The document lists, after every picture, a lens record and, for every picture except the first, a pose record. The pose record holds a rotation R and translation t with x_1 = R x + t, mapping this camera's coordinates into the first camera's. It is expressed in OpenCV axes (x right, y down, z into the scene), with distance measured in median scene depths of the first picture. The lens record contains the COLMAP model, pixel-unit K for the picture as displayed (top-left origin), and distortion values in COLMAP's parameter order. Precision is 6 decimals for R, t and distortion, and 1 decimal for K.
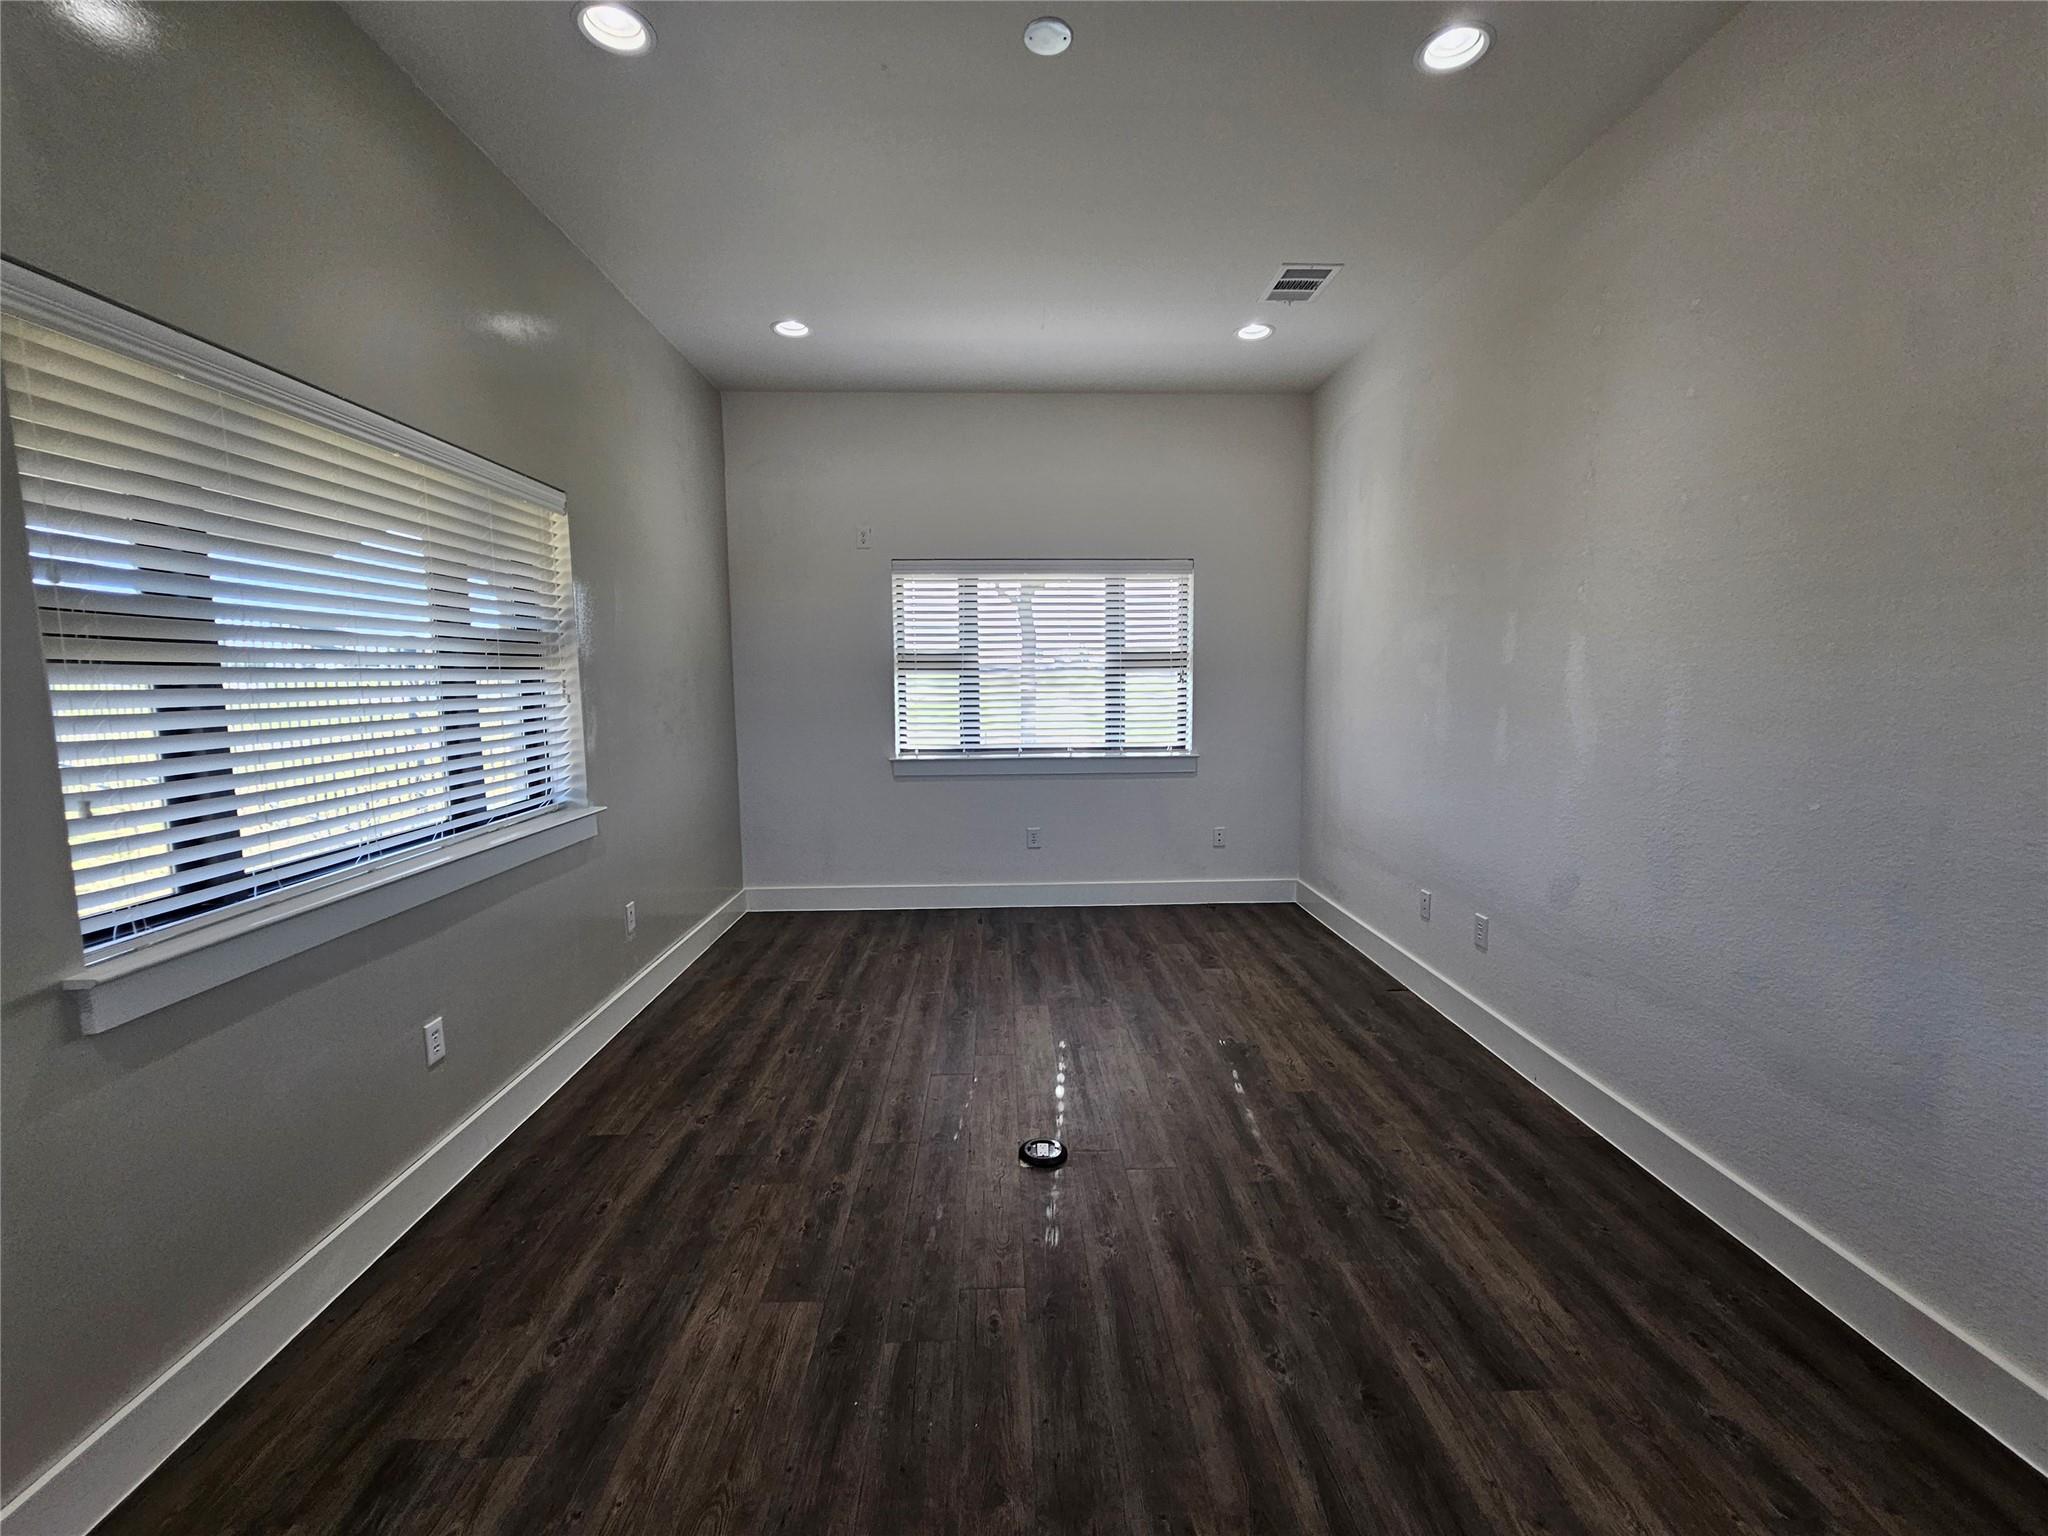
lens RADIAL K [[843.7, 0, 1027.7], [0, 843.7, 760.0], [0, 0, 1]] dist [-0.001610, 0.000979]
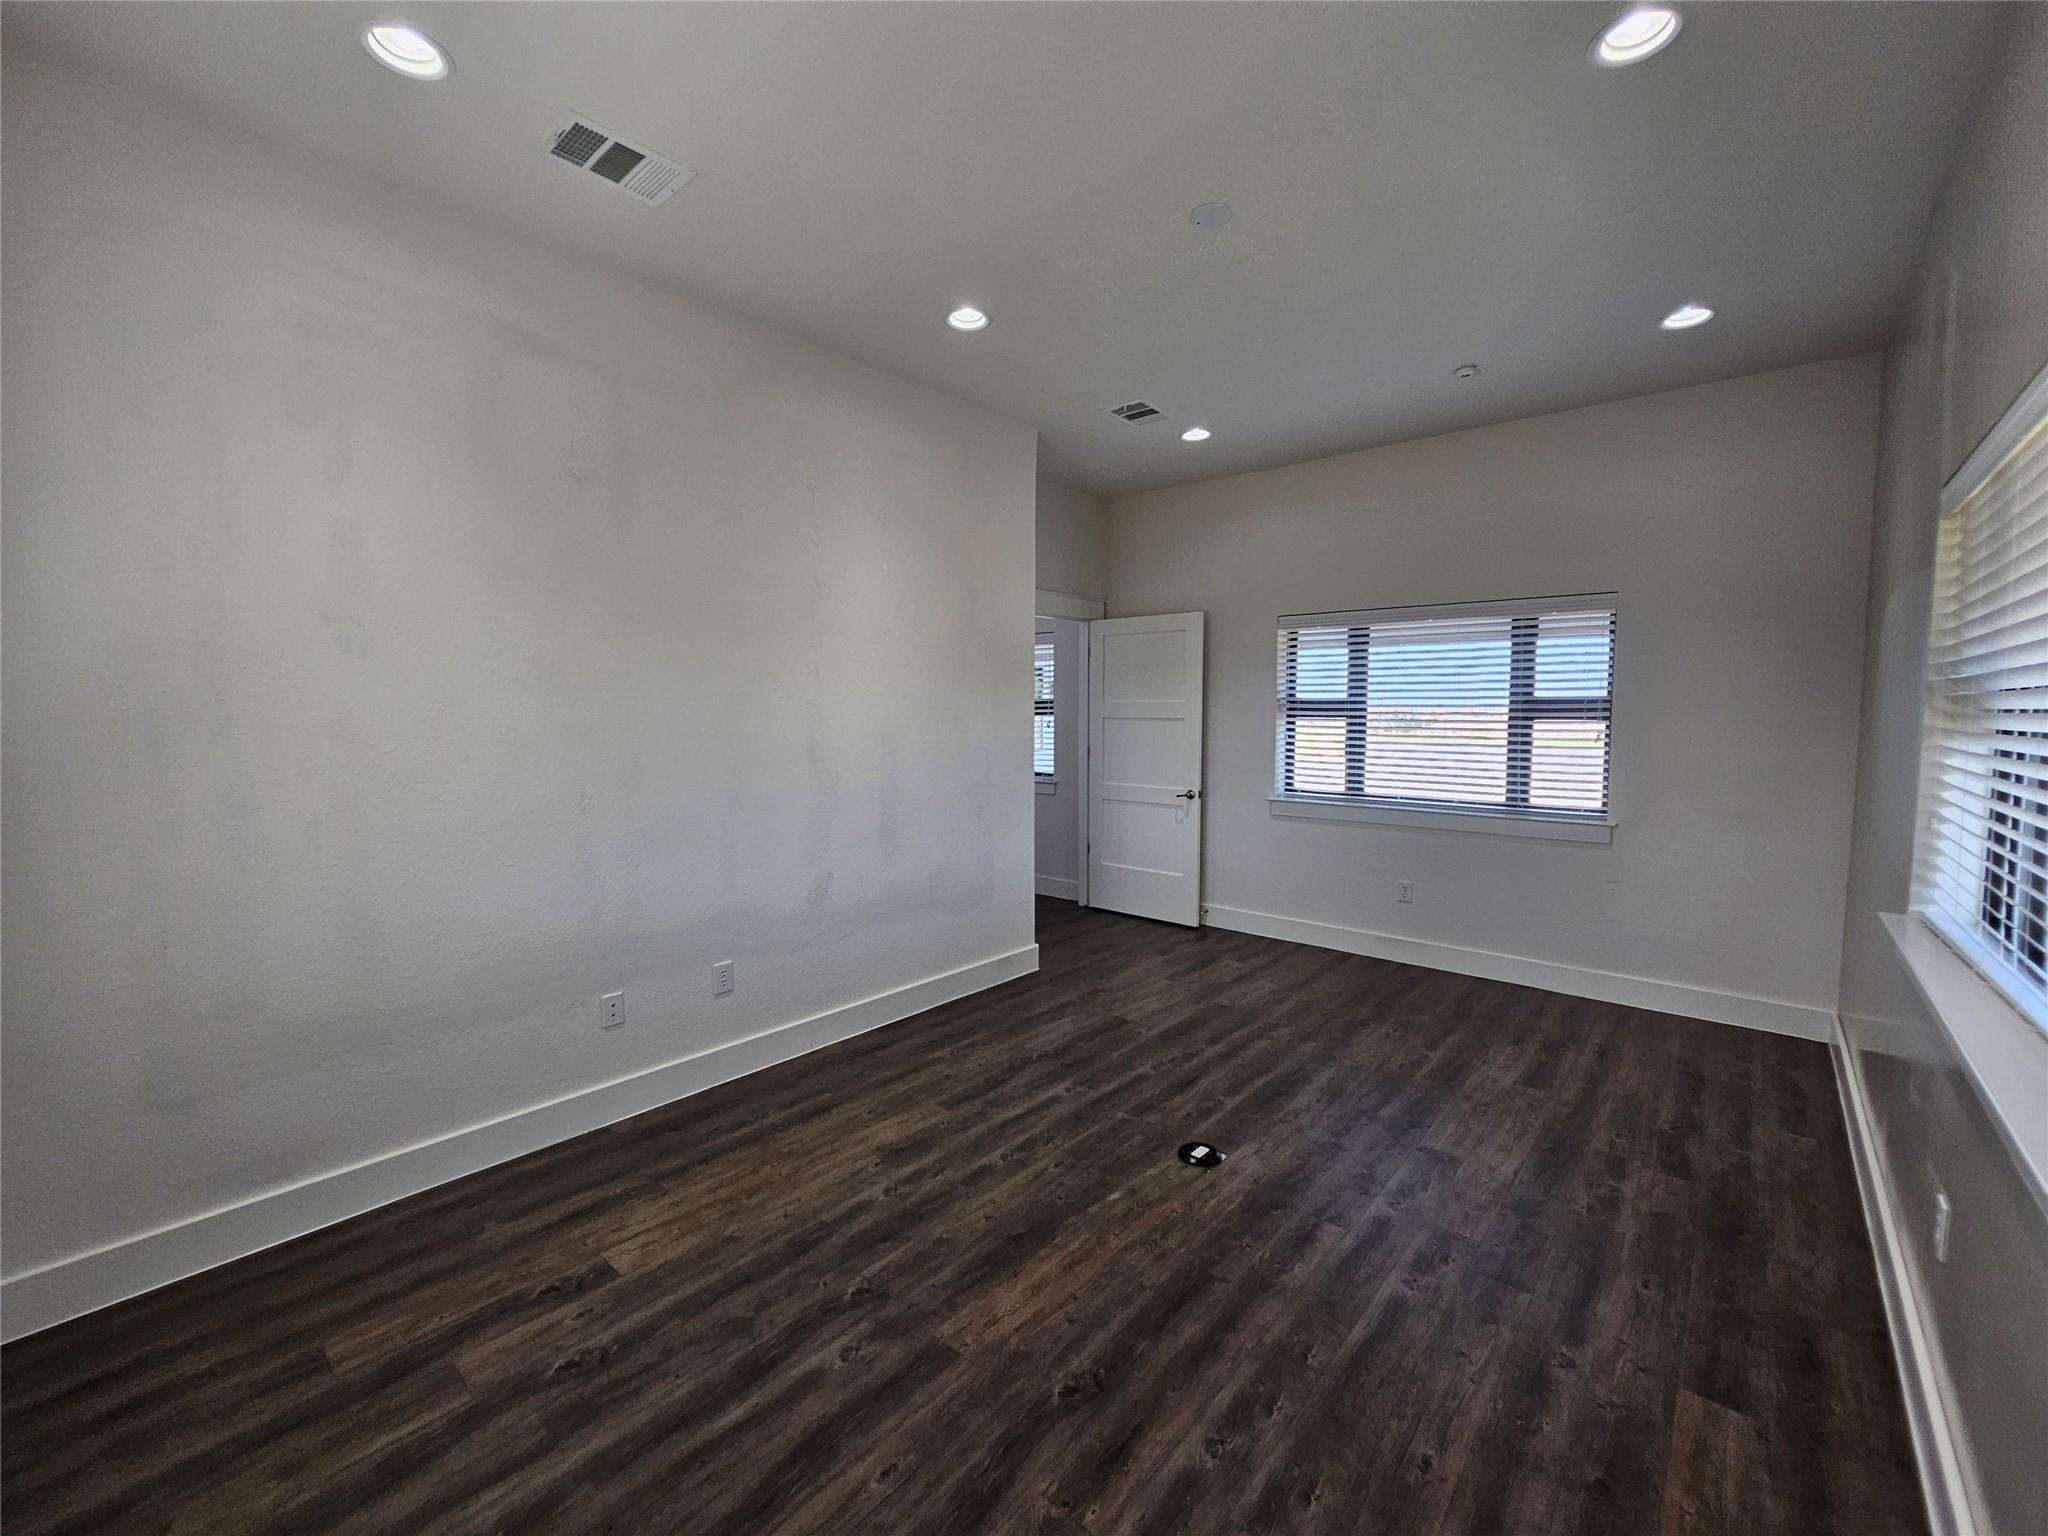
lens RADIAL K [[843.7, 0, 1027.4], [0, 843.7, 746.0], [0, 0, 1]] dist [-0.001610, 0.000979]
pose [[-0.732144, -0.025247, 0.680682, -0.453649], [0.071328, 0.990977, 0.113477, -0.176883], [-0.677405, 0.131633, -0.723737, 1.521200]]
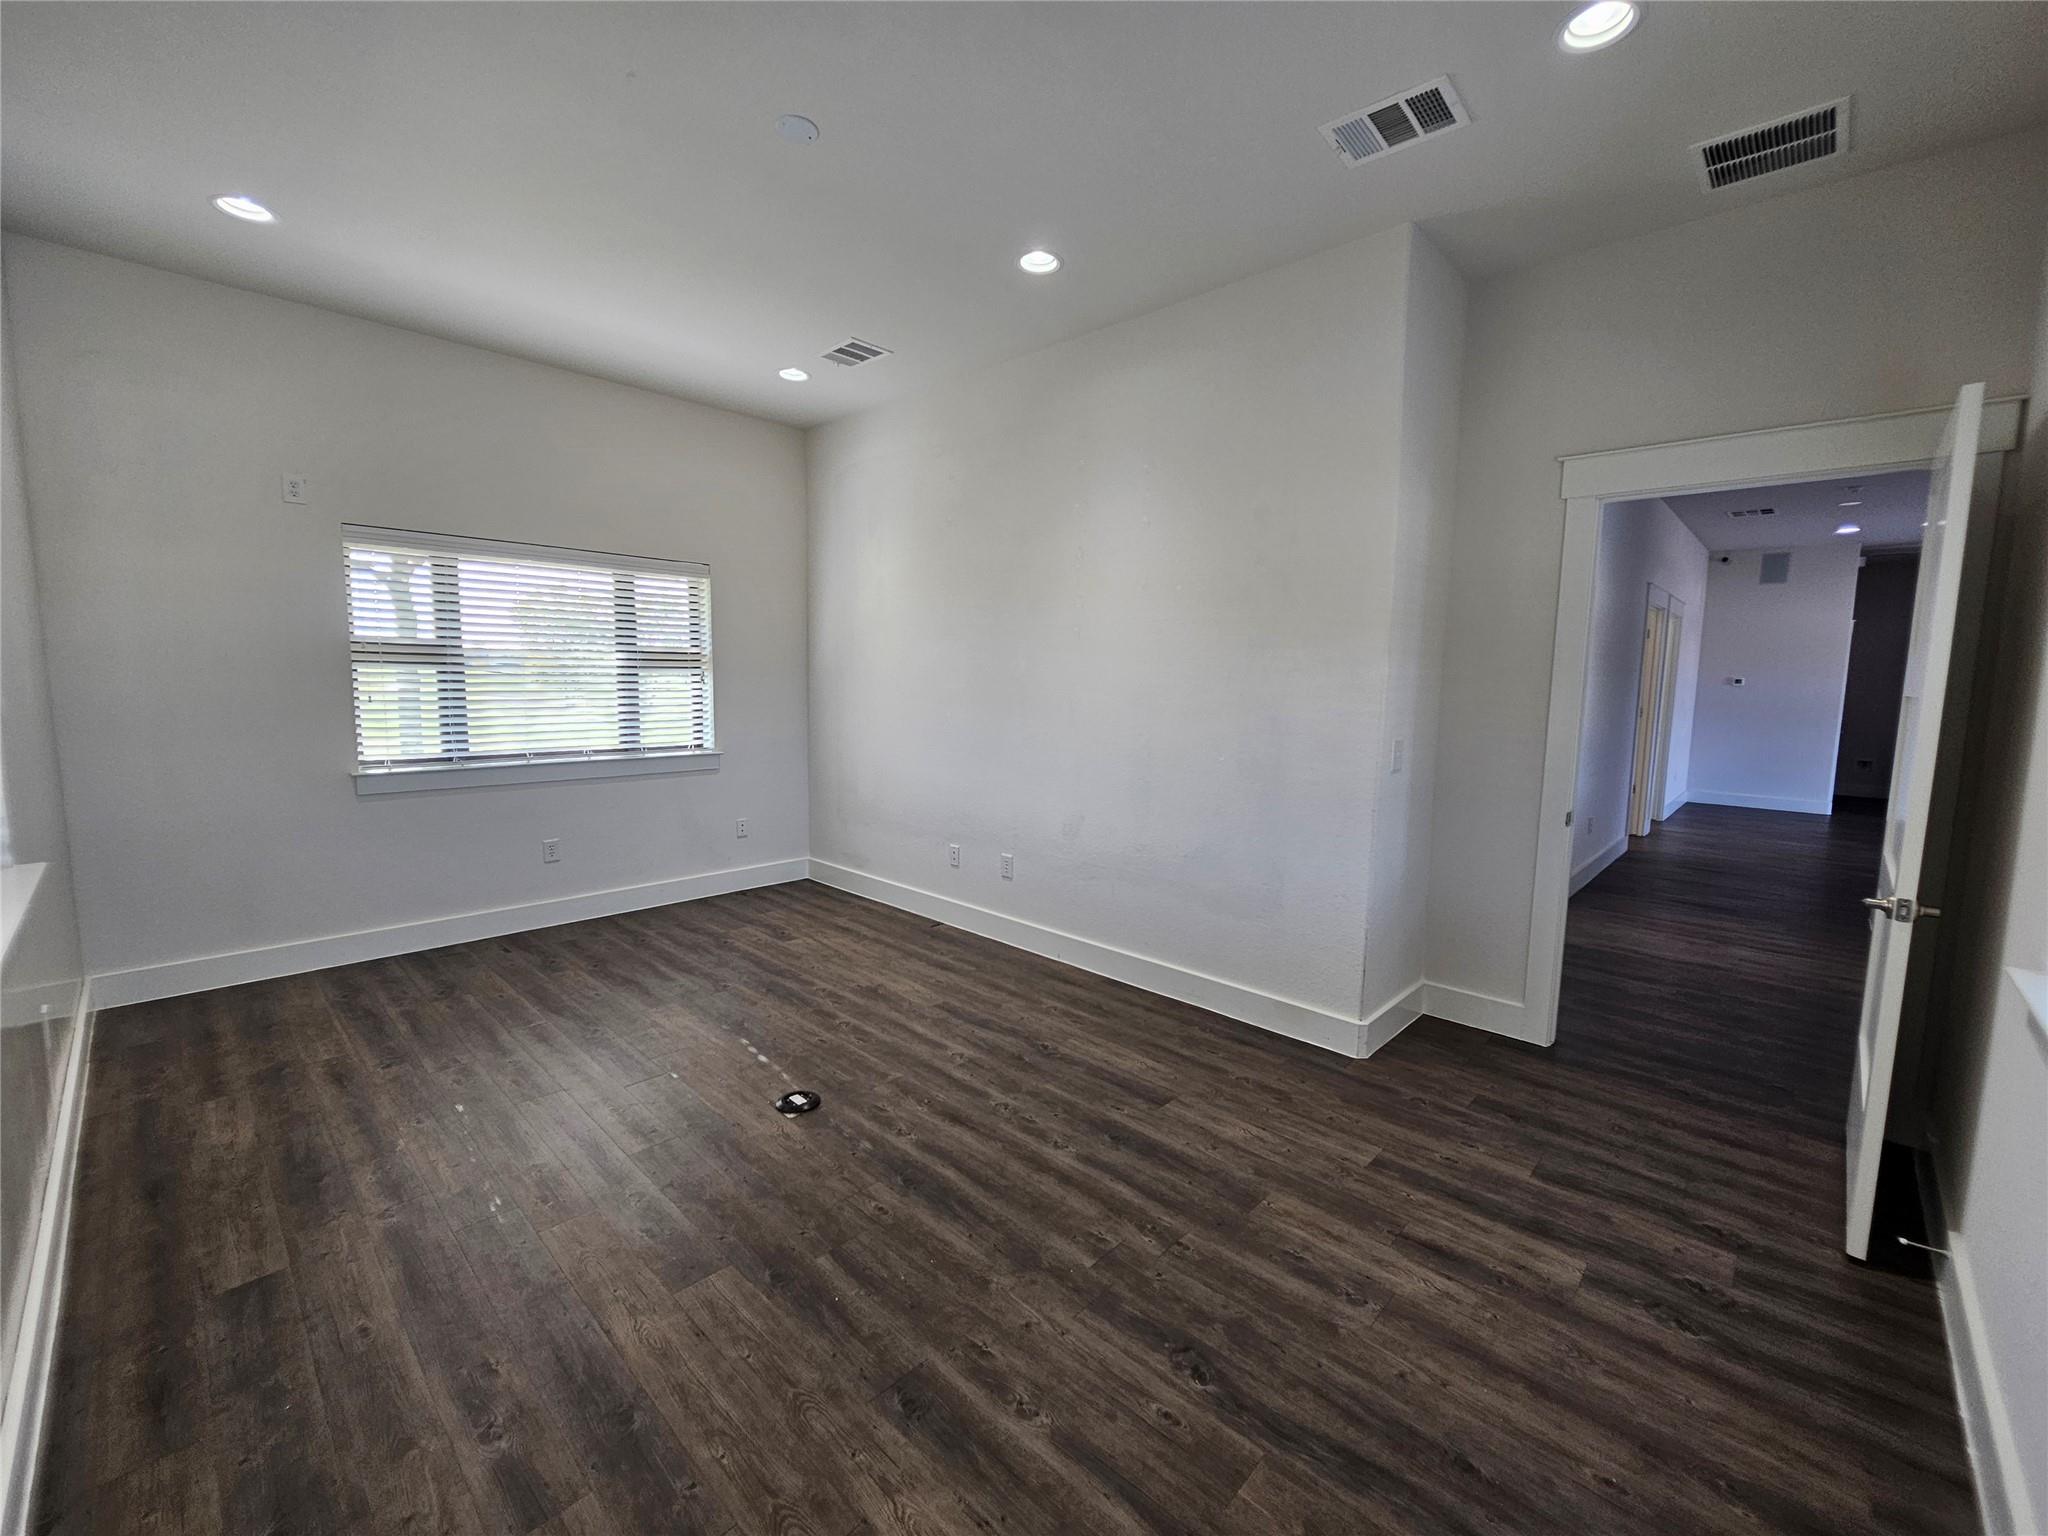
lens RADIAL K [[843.7, 0, 1022.2], [0, 843.7, 758.9], [0, 0, 1]] dist [-0.001610, 0.000979]
pose [[0.718116, -0.051040, 0.694050, -0.422303], [0.048429, 0.998554, 0.023325, -0.005432], [-0.694237, 0.016863, 0.719549, -0.025225]]
